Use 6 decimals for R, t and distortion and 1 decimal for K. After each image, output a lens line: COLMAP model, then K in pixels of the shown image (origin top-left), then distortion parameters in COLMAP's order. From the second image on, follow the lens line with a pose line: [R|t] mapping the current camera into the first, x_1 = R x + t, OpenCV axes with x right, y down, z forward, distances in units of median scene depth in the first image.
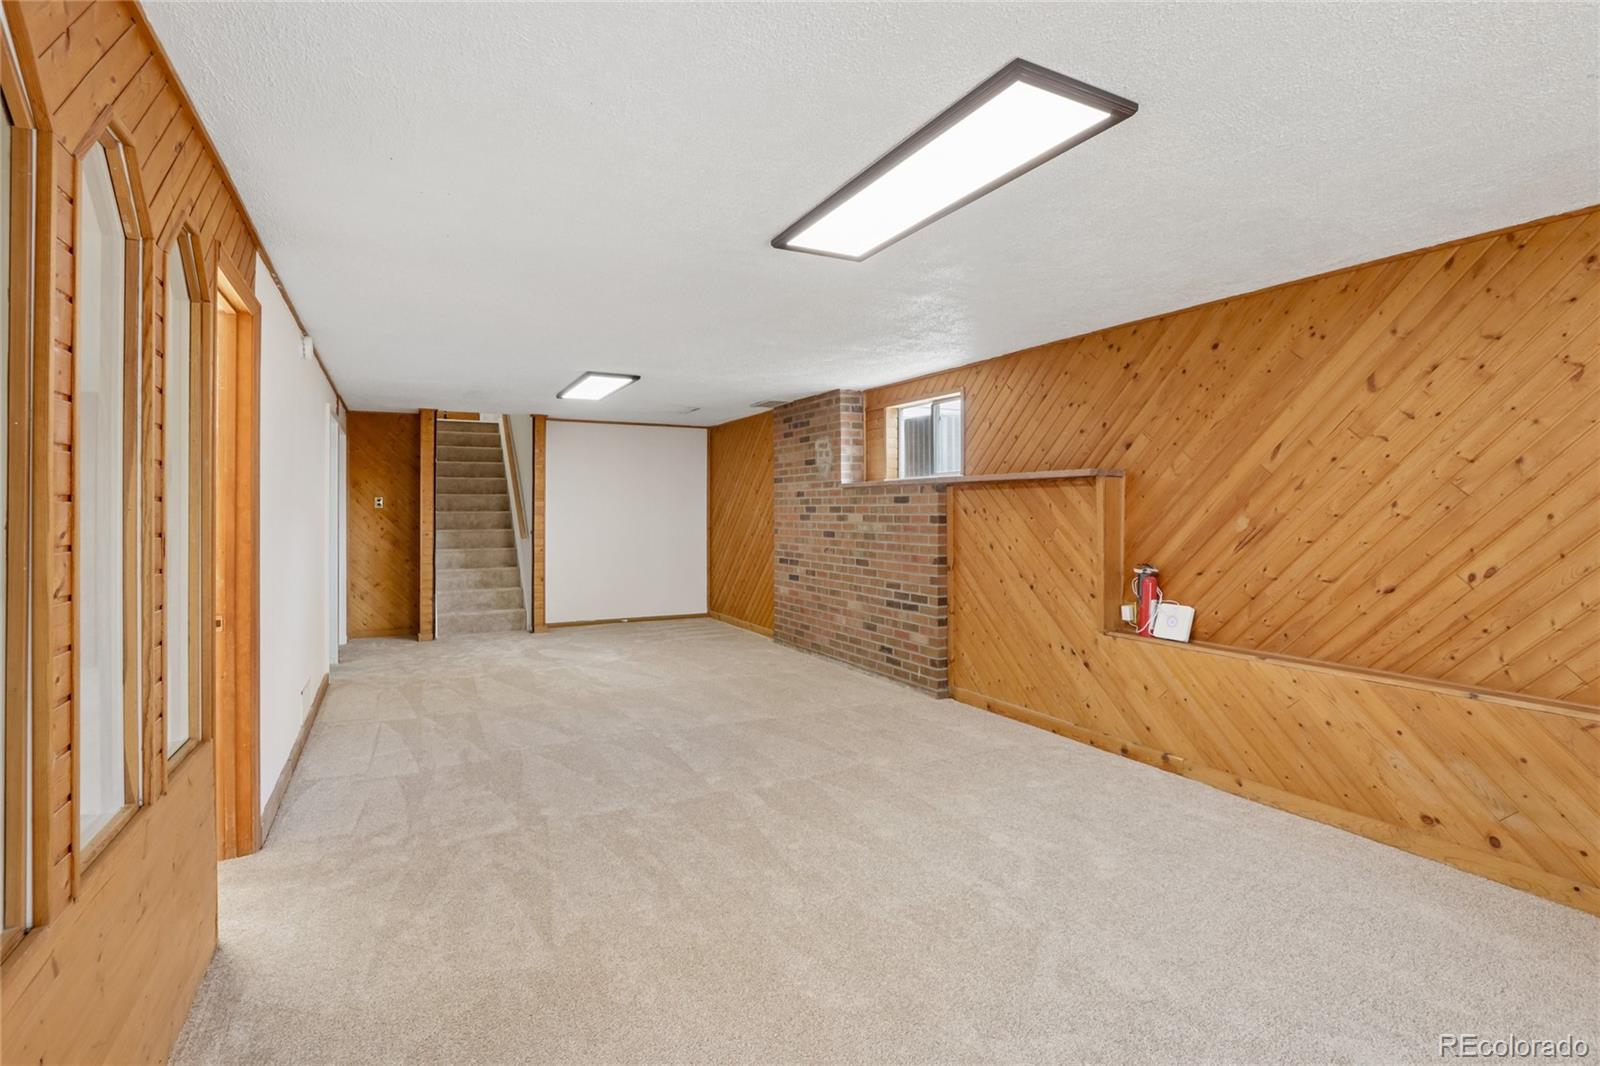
lens RADIAL K [[747.1, 0, 788.0], [0, 747.1, 506.0], [0, 0, 1]] dist [-0.014787, 0.000794]
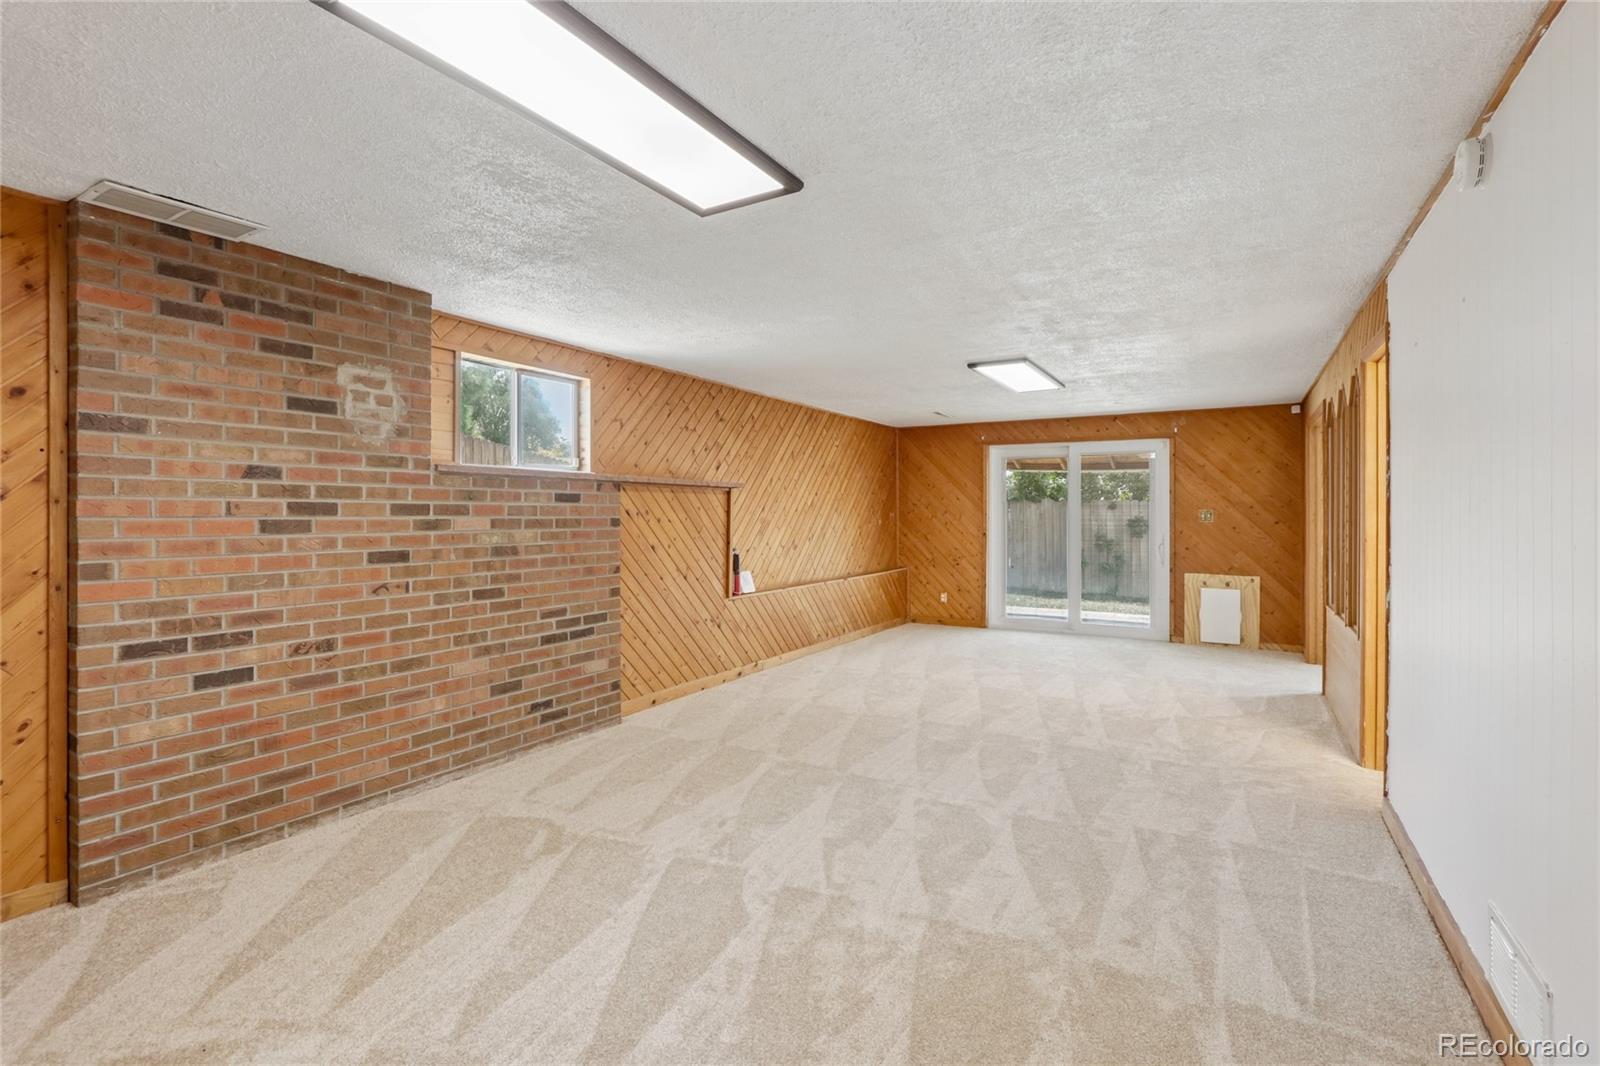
lens RADIAL K [[747.1, 0, 788.0], [0, 747.1, 506.0], [0, 0, 1]] dist [-0.014787, 0.000794]
pose [[-0.523720, 0.006946, 0.851862, -0.747978], [-0.007374, 0.999892, -0.012686, 0.009605], [-0.851859, -0.012925, -0.523612, 1.456990]]
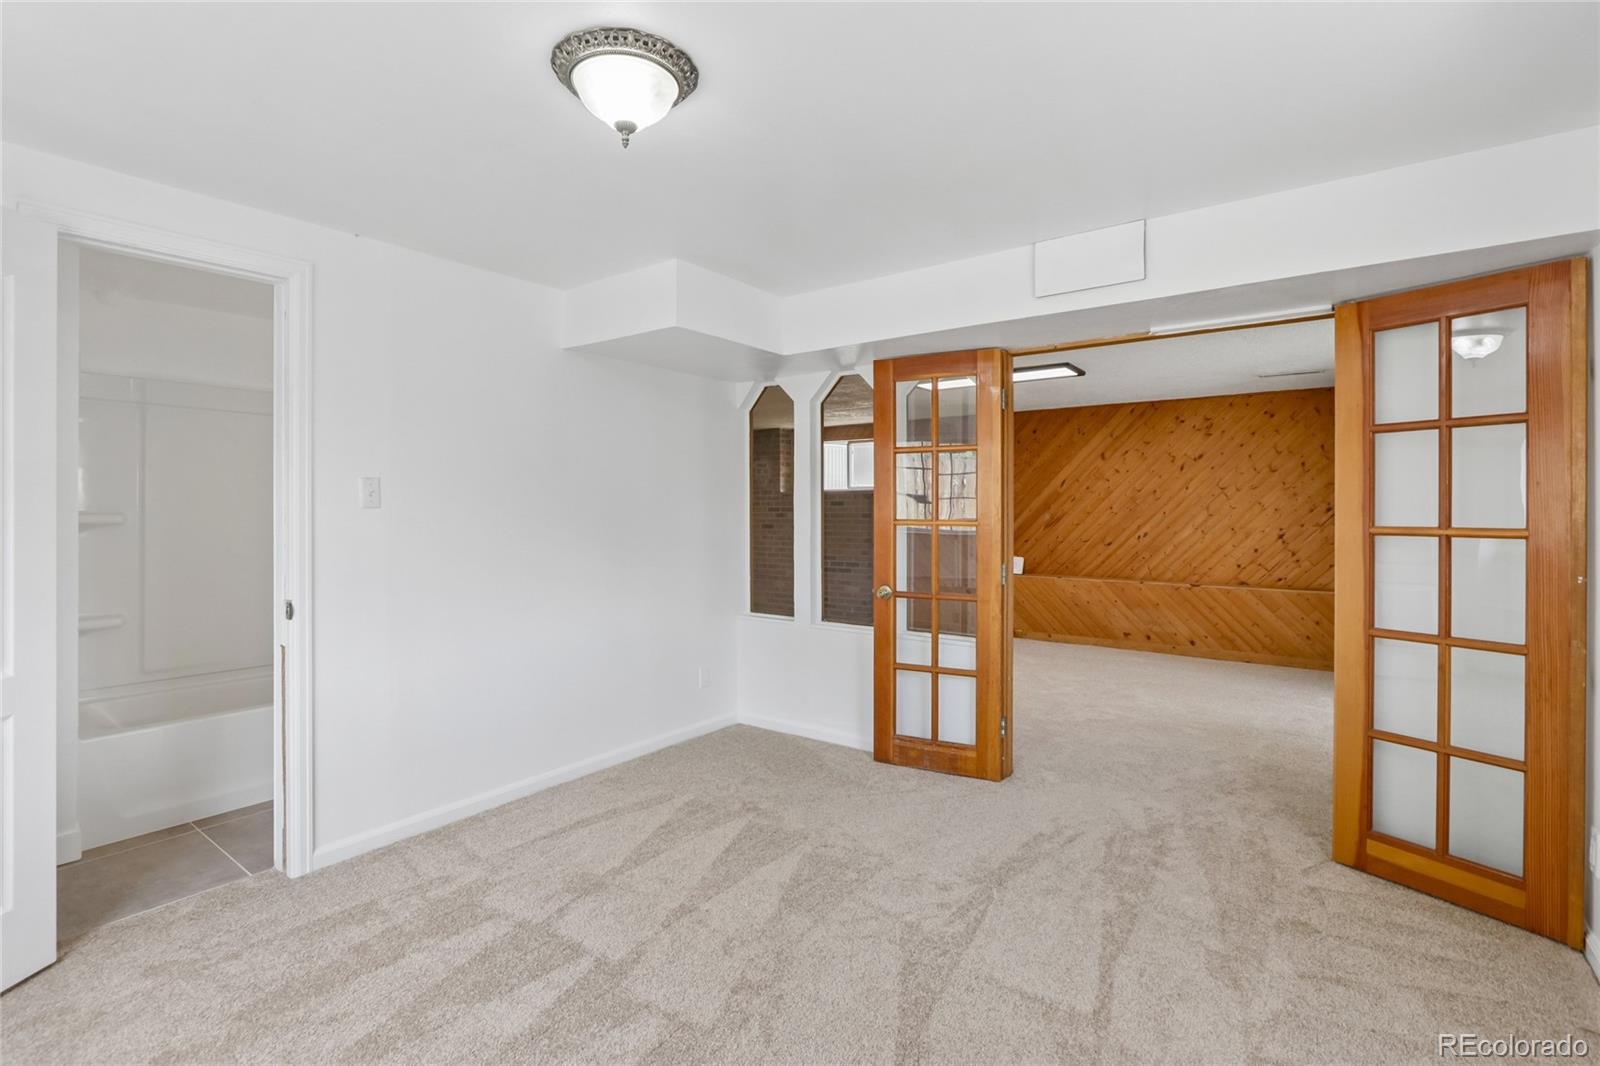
lens RADIAL K [[747.1, 0, 788.0], [0, 747.1, 506.0], [0, 0, 1]] dist [-0.014787, 0.000794]
pose [[0.904851, 0.007671, 0.425660, -0.747121], [-0.006370, 0.999970, -0.004480, 0.005940], [-0.425681, 0.001343, 0.904872, -0.476599]]
